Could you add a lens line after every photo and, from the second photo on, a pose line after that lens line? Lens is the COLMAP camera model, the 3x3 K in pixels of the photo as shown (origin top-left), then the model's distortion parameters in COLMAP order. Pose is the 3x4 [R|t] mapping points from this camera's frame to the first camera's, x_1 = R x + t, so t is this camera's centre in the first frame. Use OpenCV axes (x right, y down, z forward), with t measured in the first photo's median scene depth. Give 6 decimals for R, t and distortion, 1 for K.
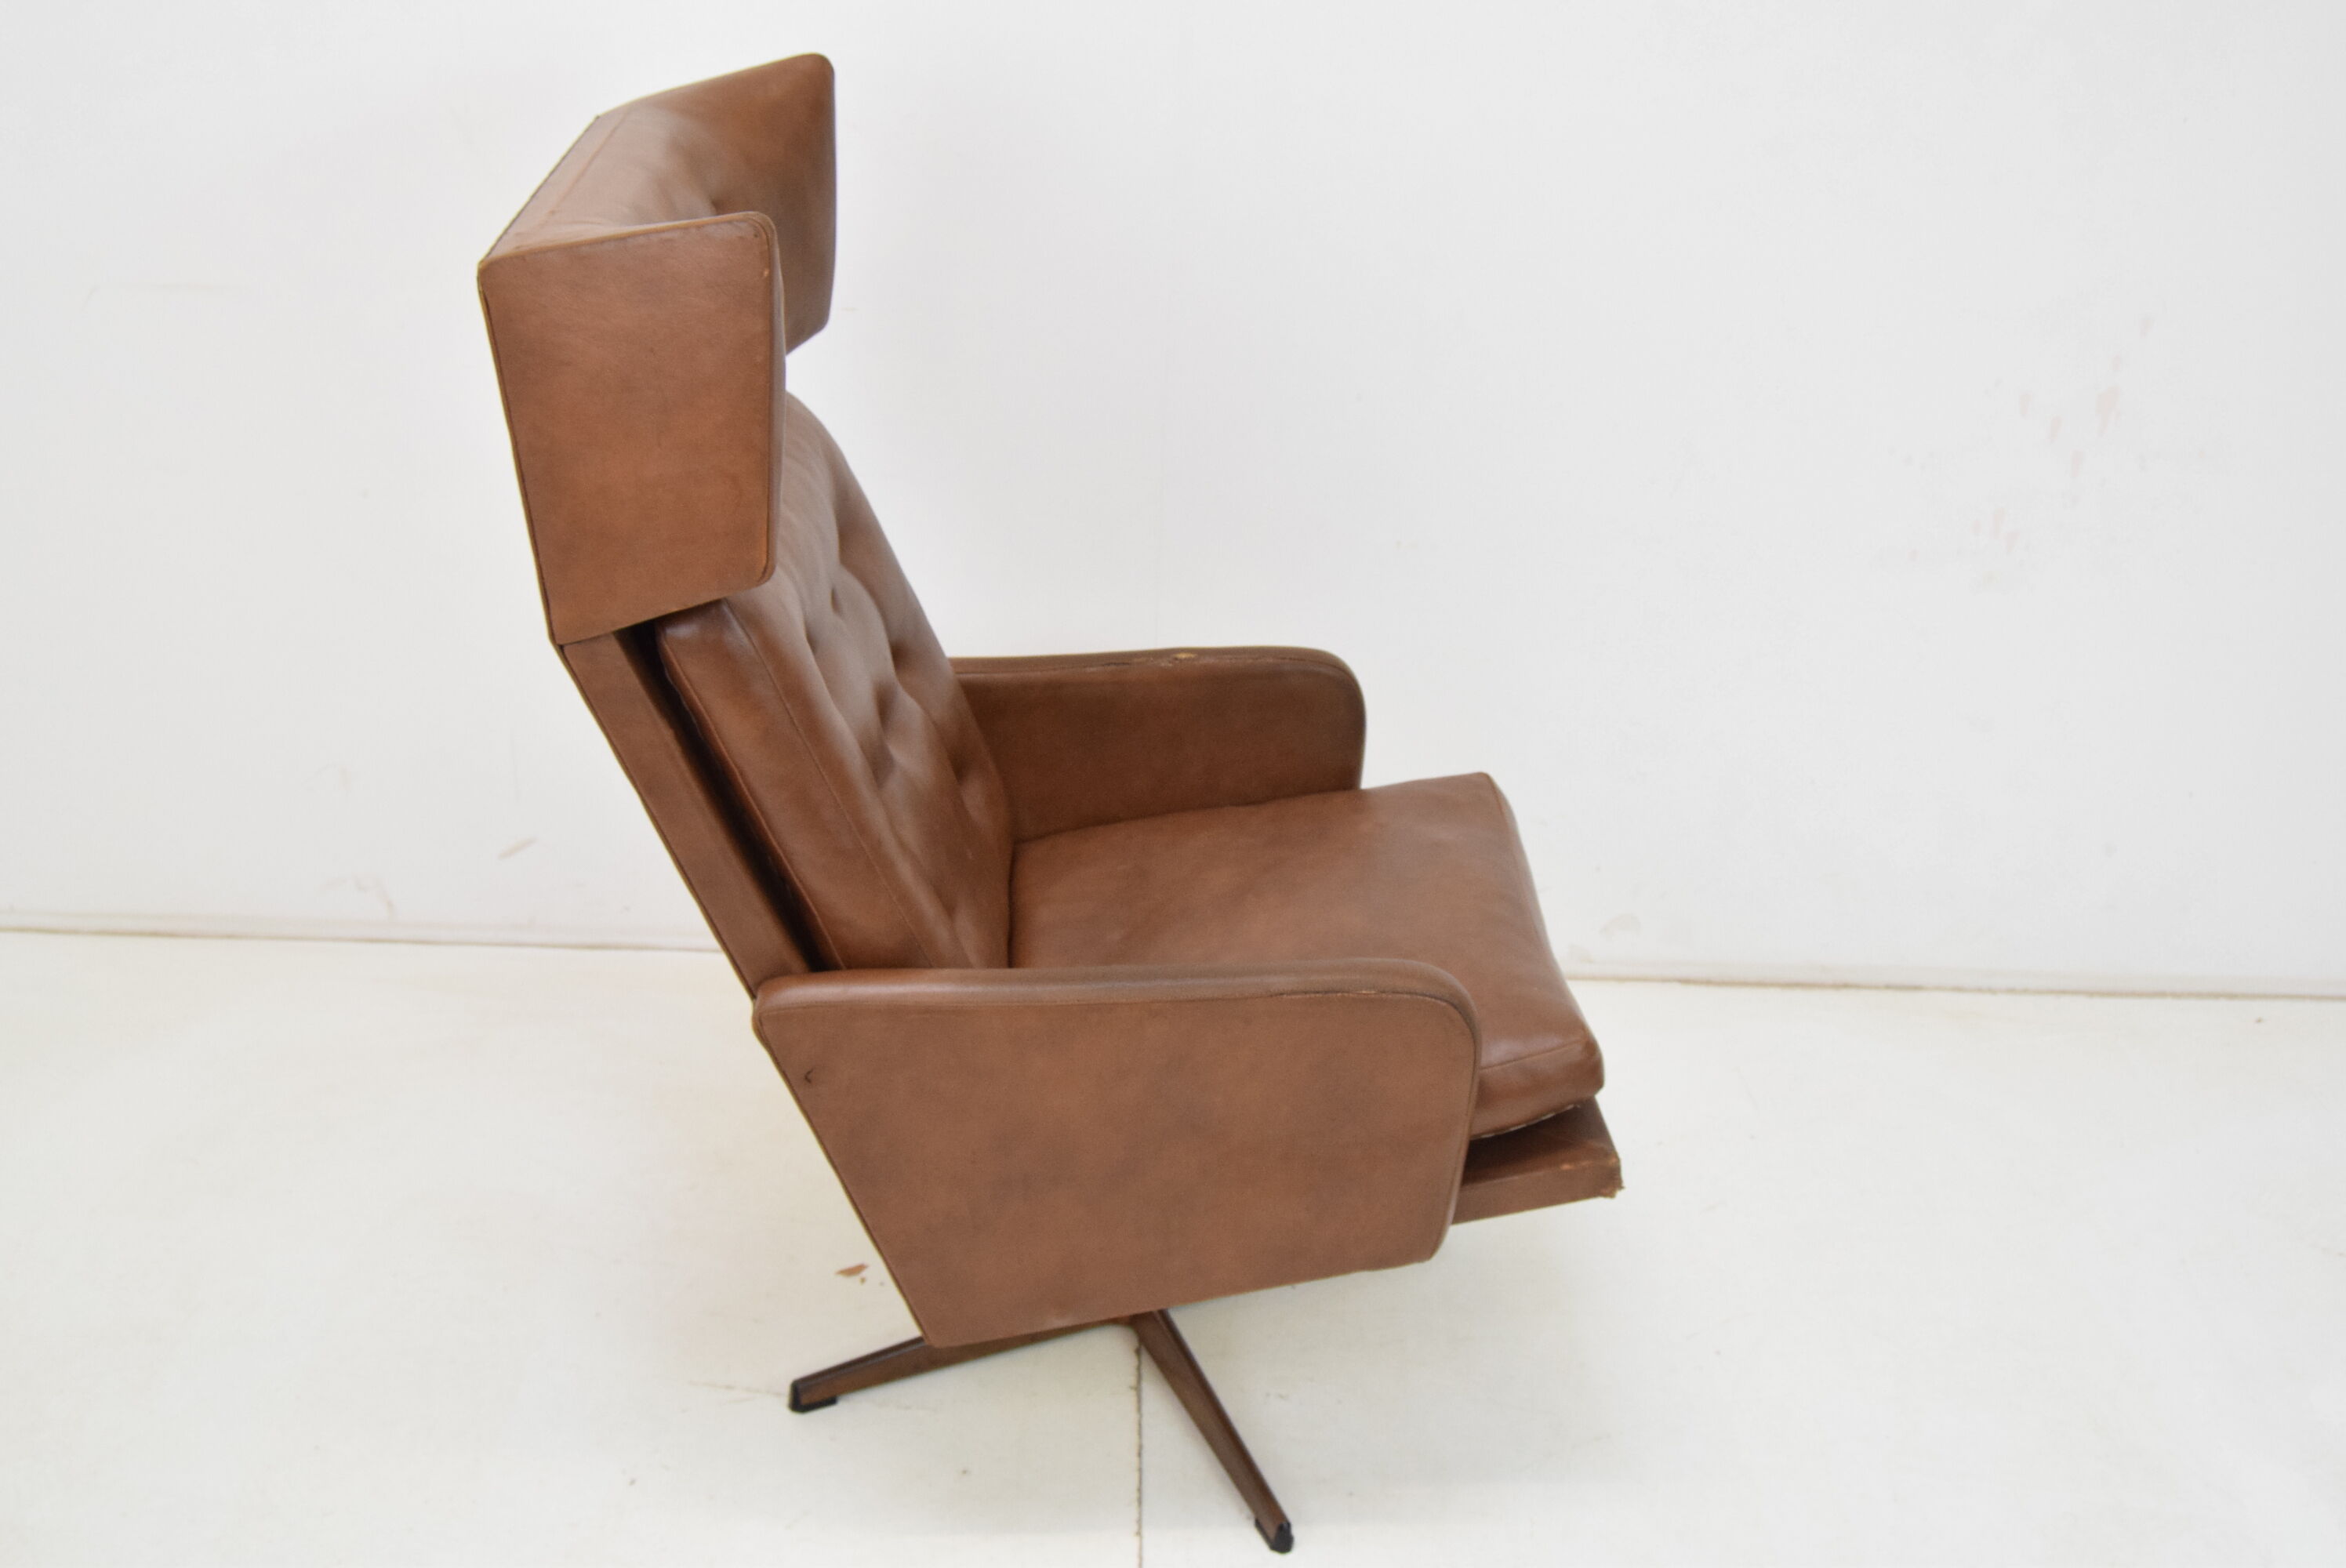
lens RADIAL K [[2496.7, 0, 1173.0], [0, 2496.7, 784.0], [0, 0, 1]] dist [-0.037978, -0.039718]
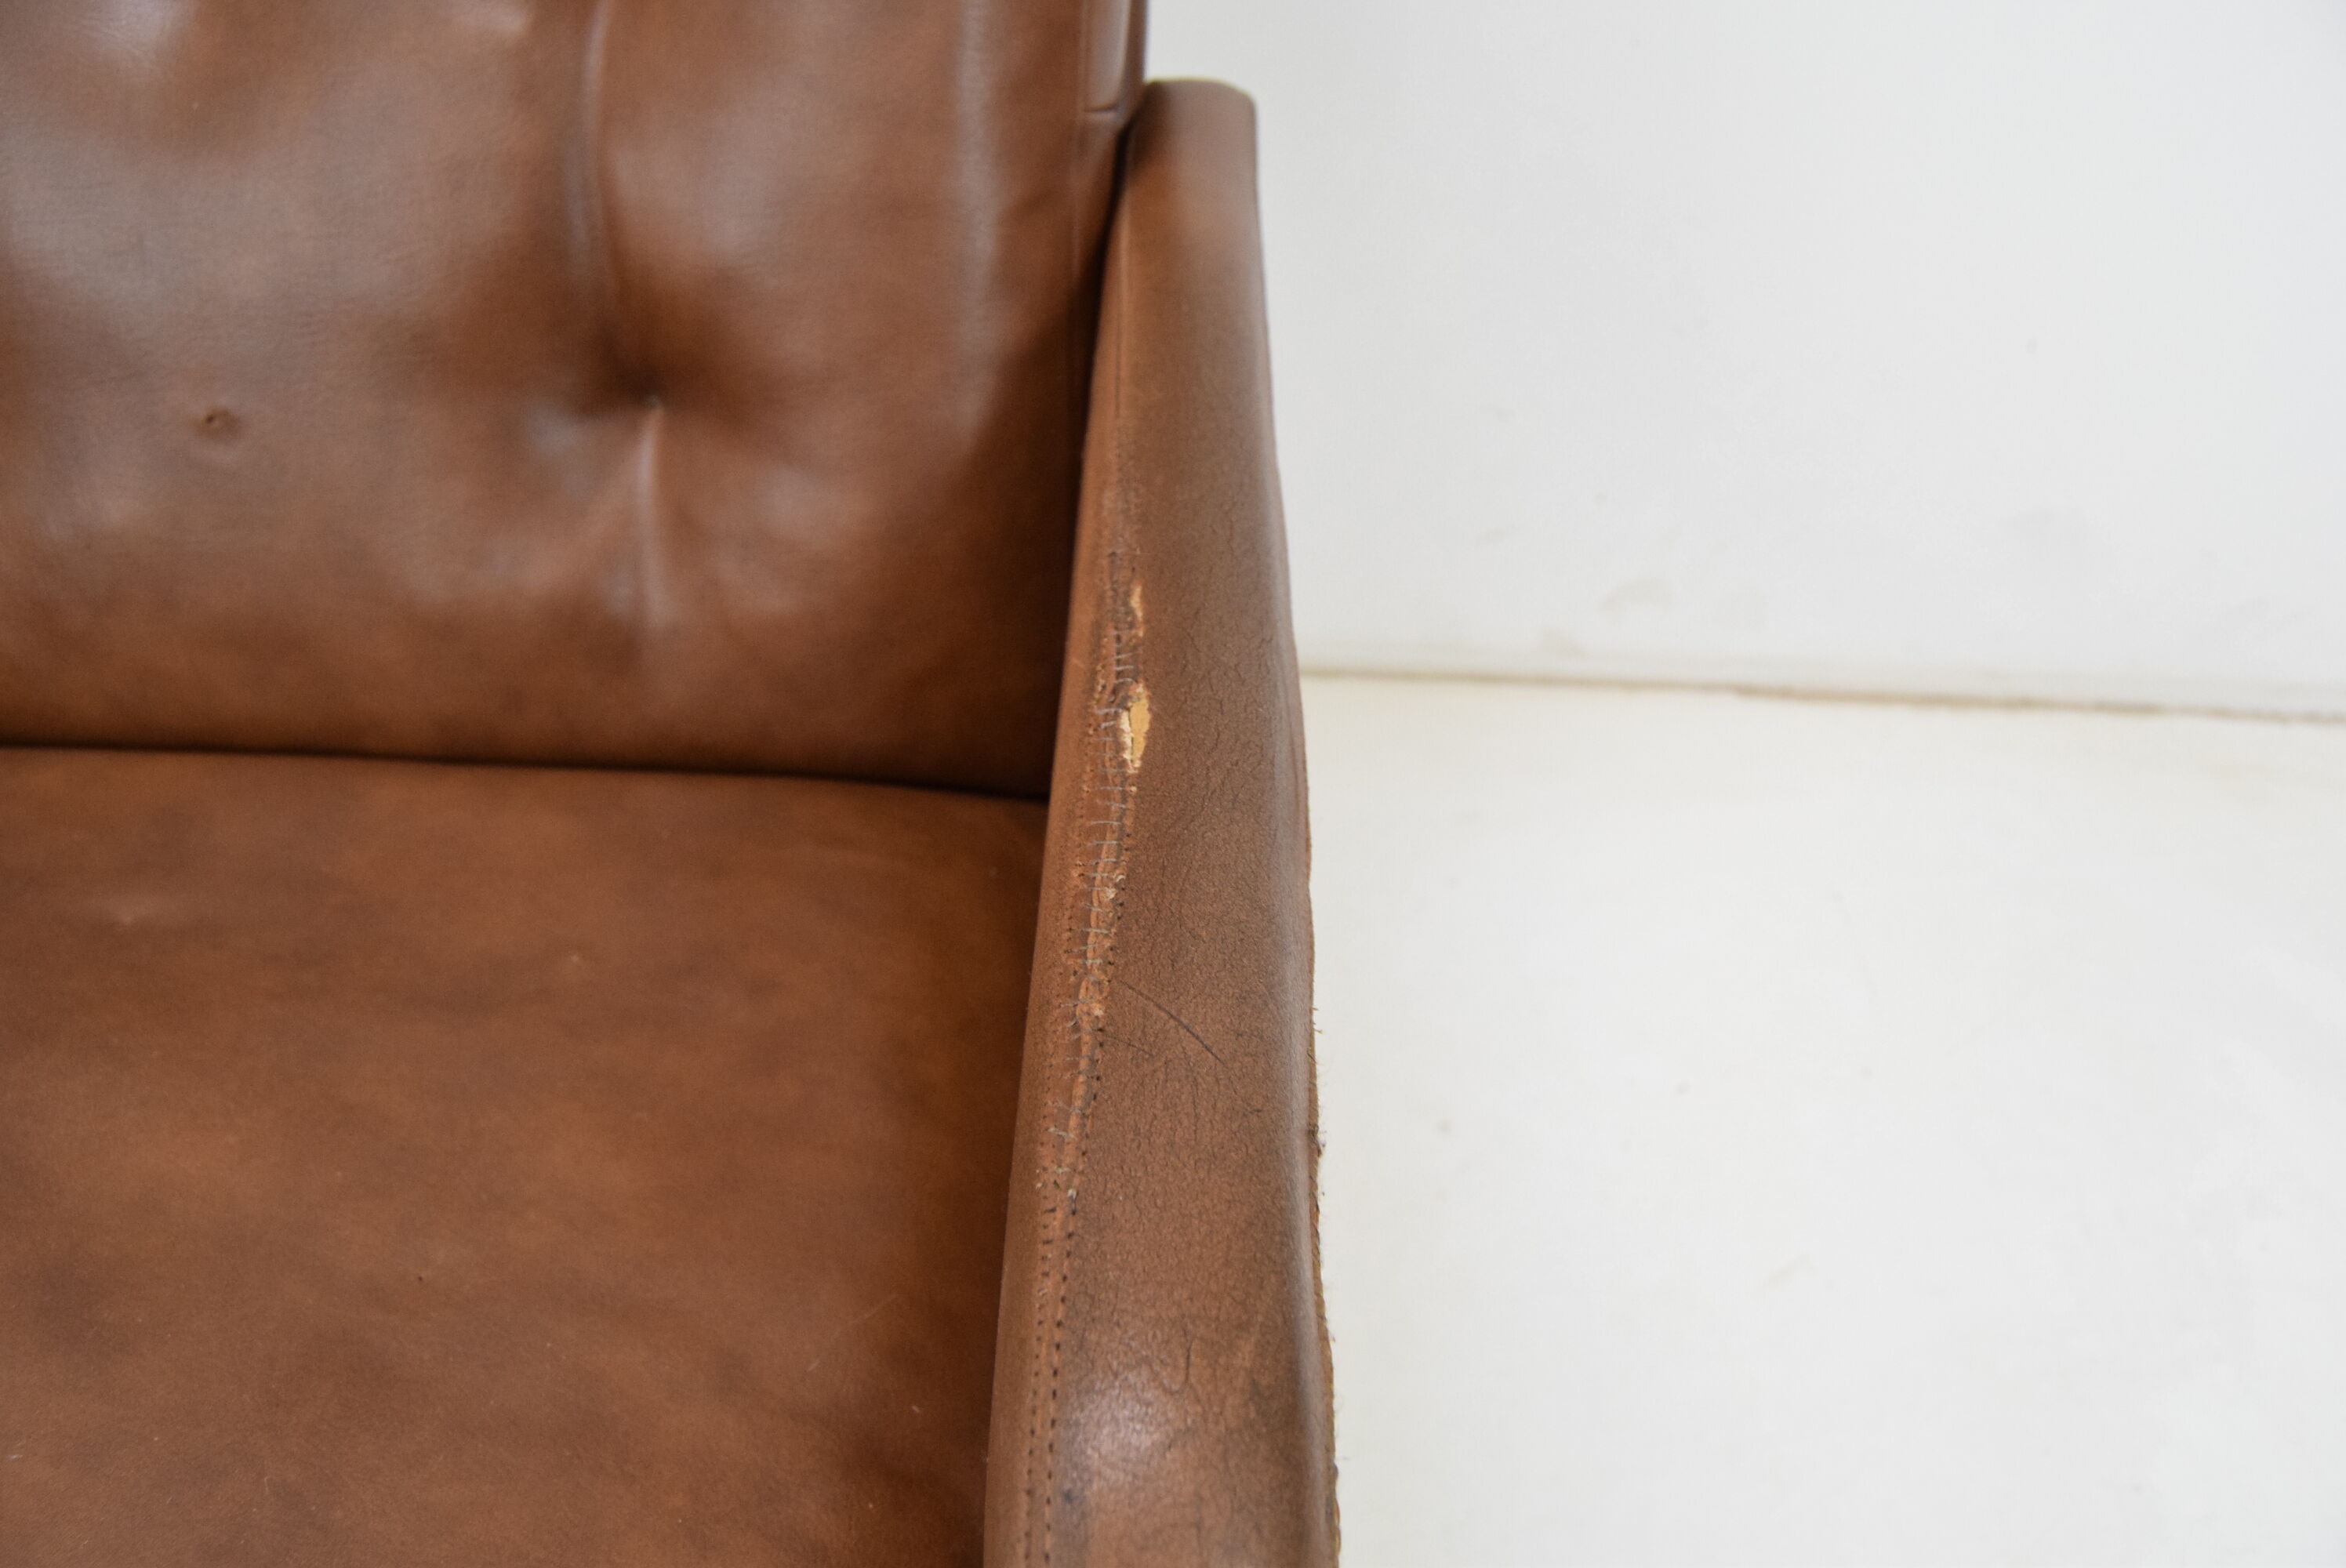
lens RADIAL K [[1780.4, 0, 1173.0], [0, 1780.4, 784.0], [0, 0, 1]] dist [-0.080490, 0.004582]
pose [[0.996883, 0.021617, -0.075874, 0.115741], [0.001010, 0.958154, 0.286252, -0.017300], [0.078887, -0.285437, 0.955145, 0.650906]]
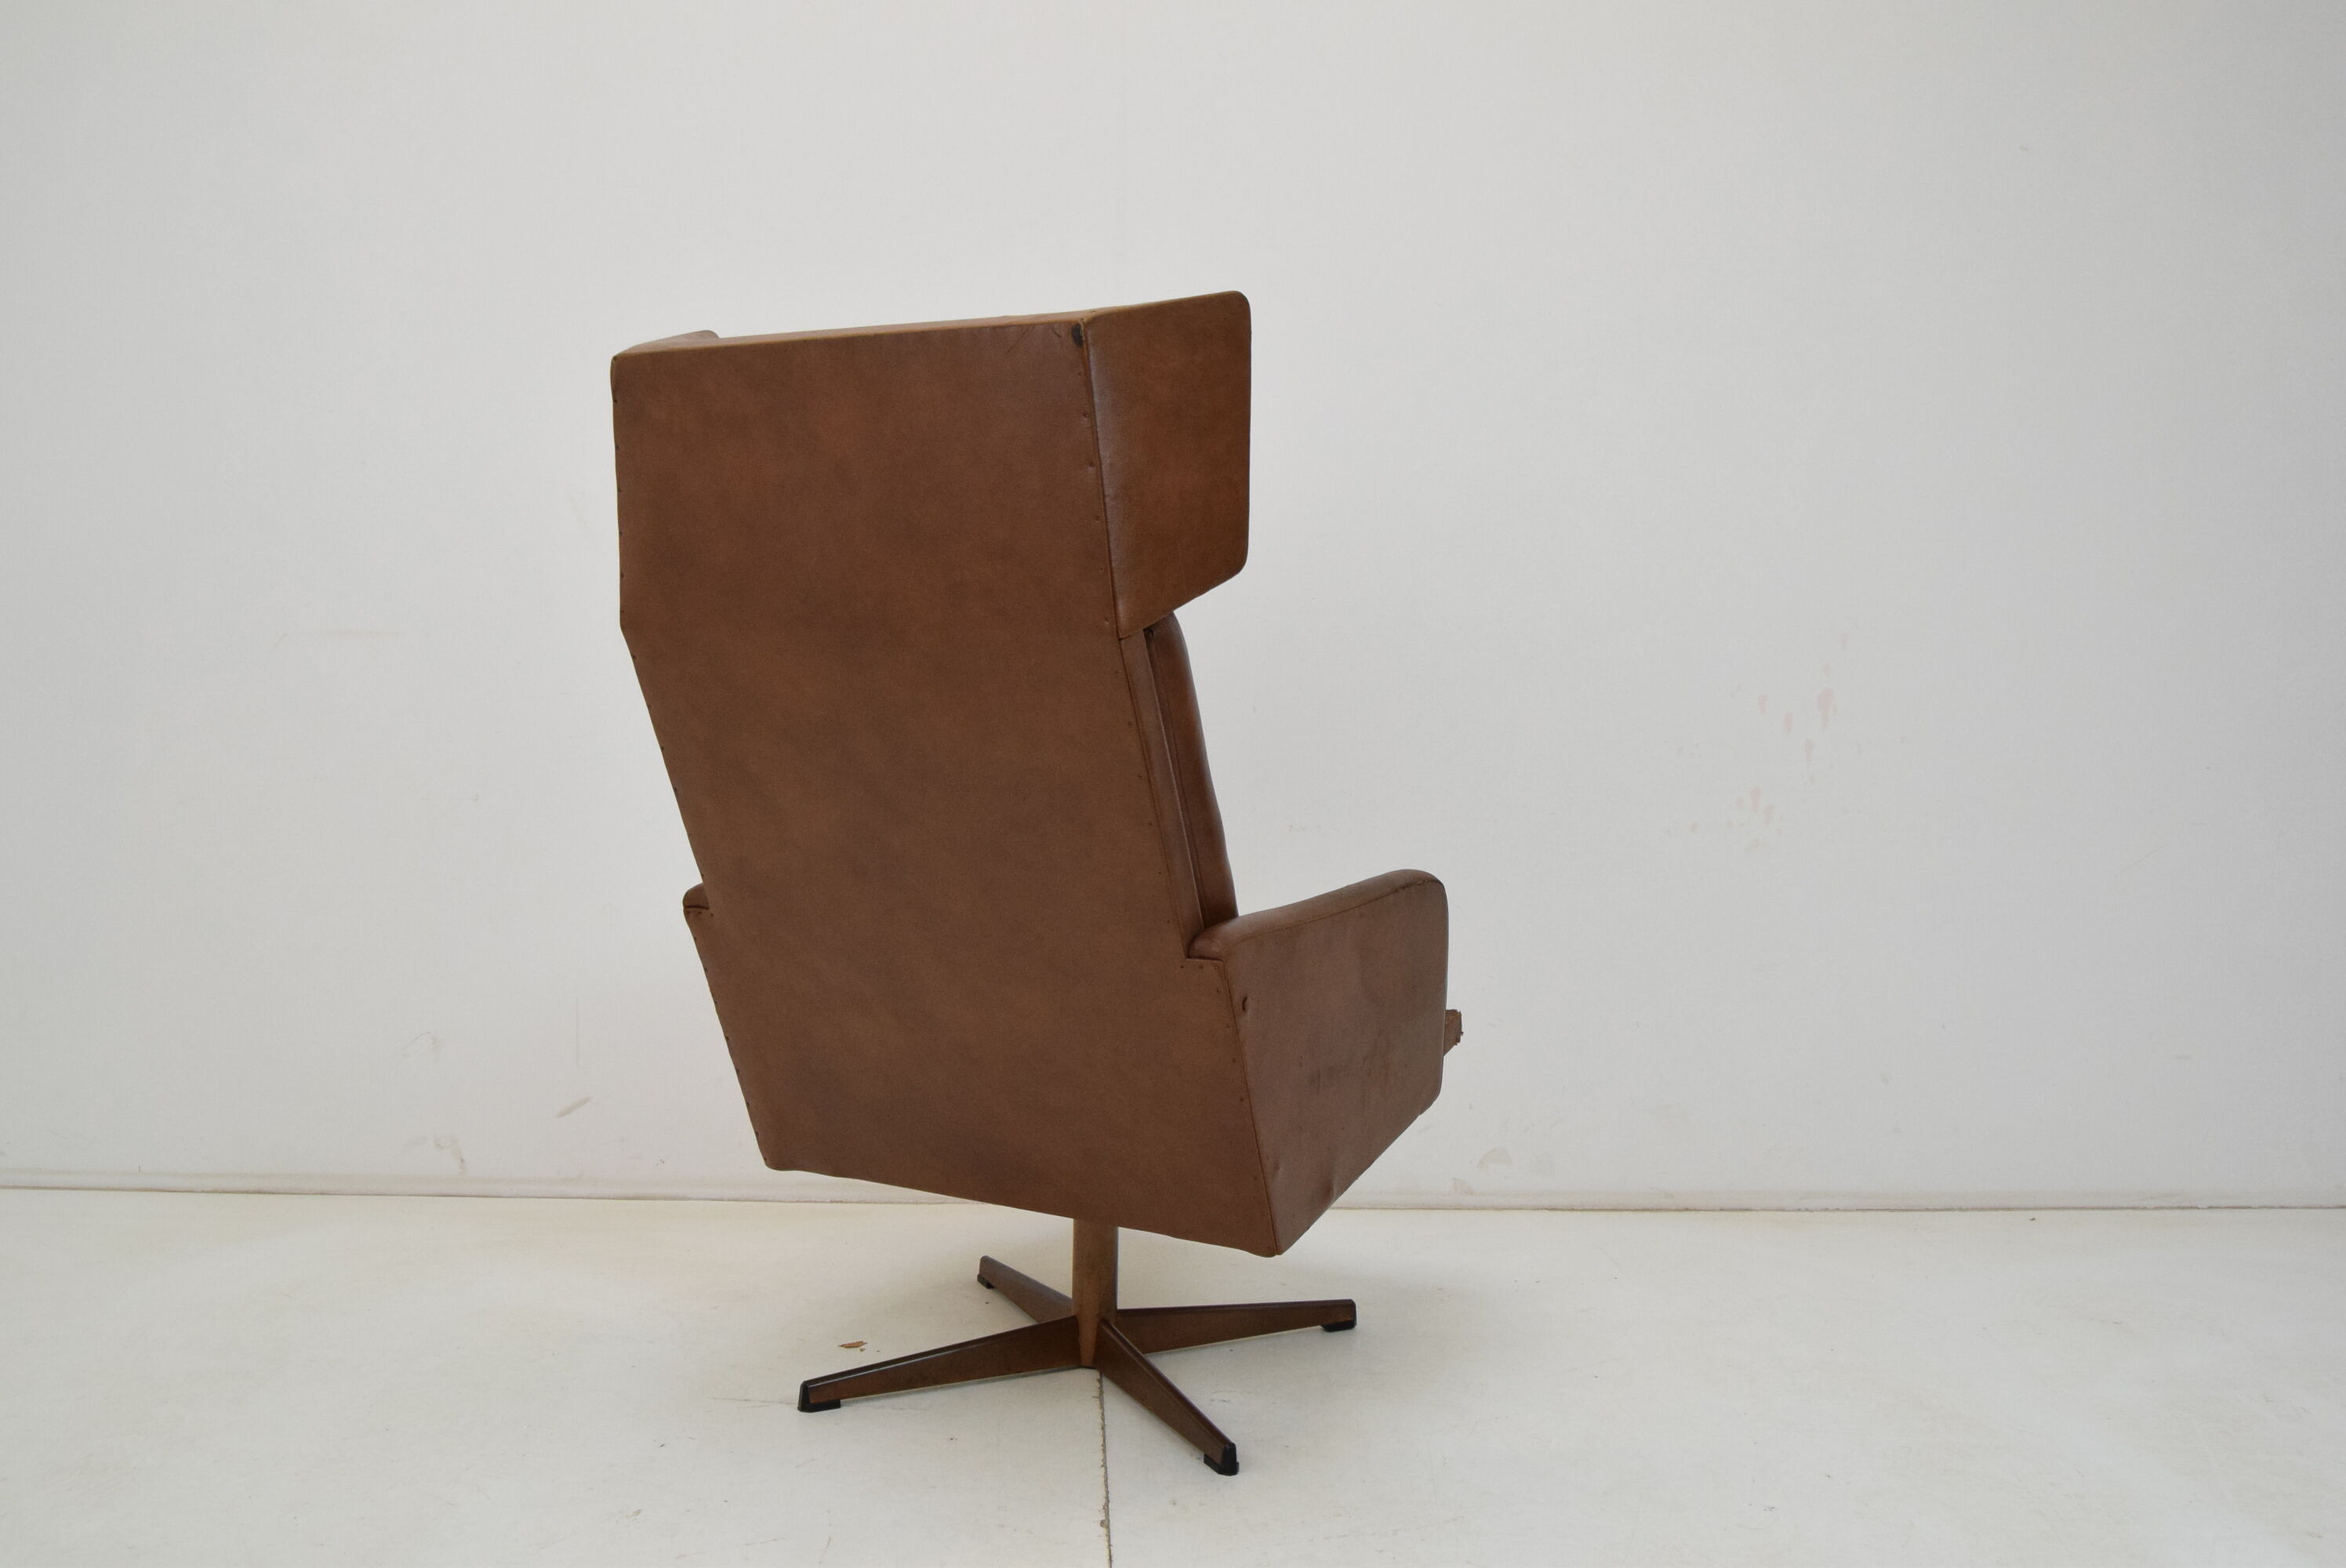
lens RADIAL K [[2204.3, 0, 1173.0], [0, 2204.3, 784.0], [0, 0, 1]] dist [-0.066554, 0.010150]
pose [[0.999182, -0.021801, 0.034052, -0.007362], [0.033033, 0.925819, -0.376521, 0.304443], [-0.023318, 0.377338, 0.925782, -0.045847]]
